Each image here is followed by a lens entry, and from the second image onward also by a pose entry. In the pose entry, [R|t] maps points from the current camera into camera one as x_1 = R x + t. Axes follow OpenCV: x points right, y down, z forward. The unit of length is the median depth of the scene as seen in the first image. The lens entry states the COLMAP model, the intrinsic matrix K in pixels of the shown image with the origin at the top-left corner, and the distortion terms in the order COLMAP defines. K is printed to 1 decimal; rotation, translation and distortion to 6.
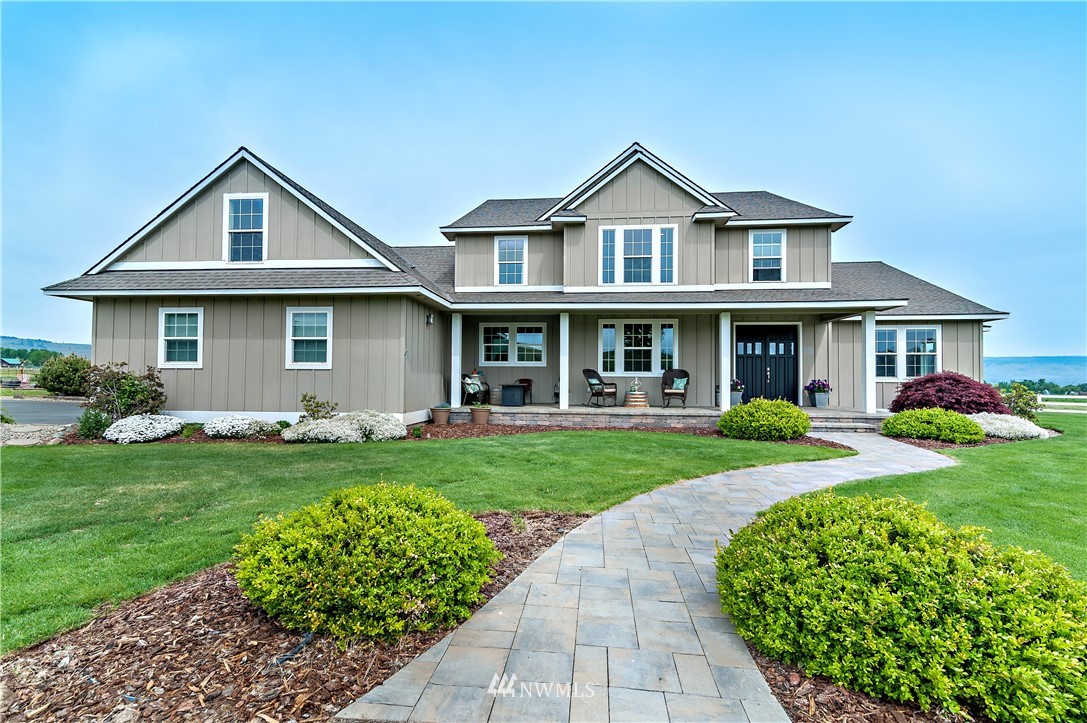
lens RADIAL K [[492.1, 0, 541.6], [0, 492.1, 367.4], [0, 0, 1]] dist [0.018062, -0.001532]
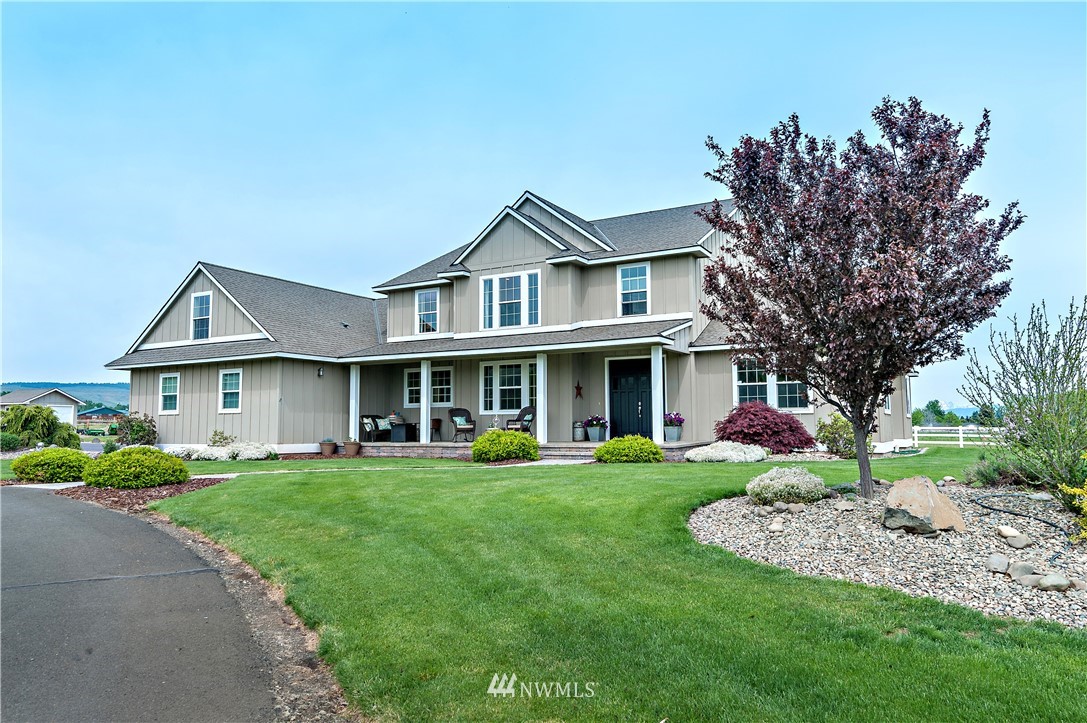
lens RADIAL K [[740.2, 0, 545.5], [0, 740.2, 361.6], [0, 0, 1]] dist [0.002060, 0.001478]
pose [[0.917807, -0.050552, -0.393795, 0.895992], [0.023256, 0.997003, -0.073783, 0.025118], [0.396344, 0.058560, 0.916232, -0.436719]]
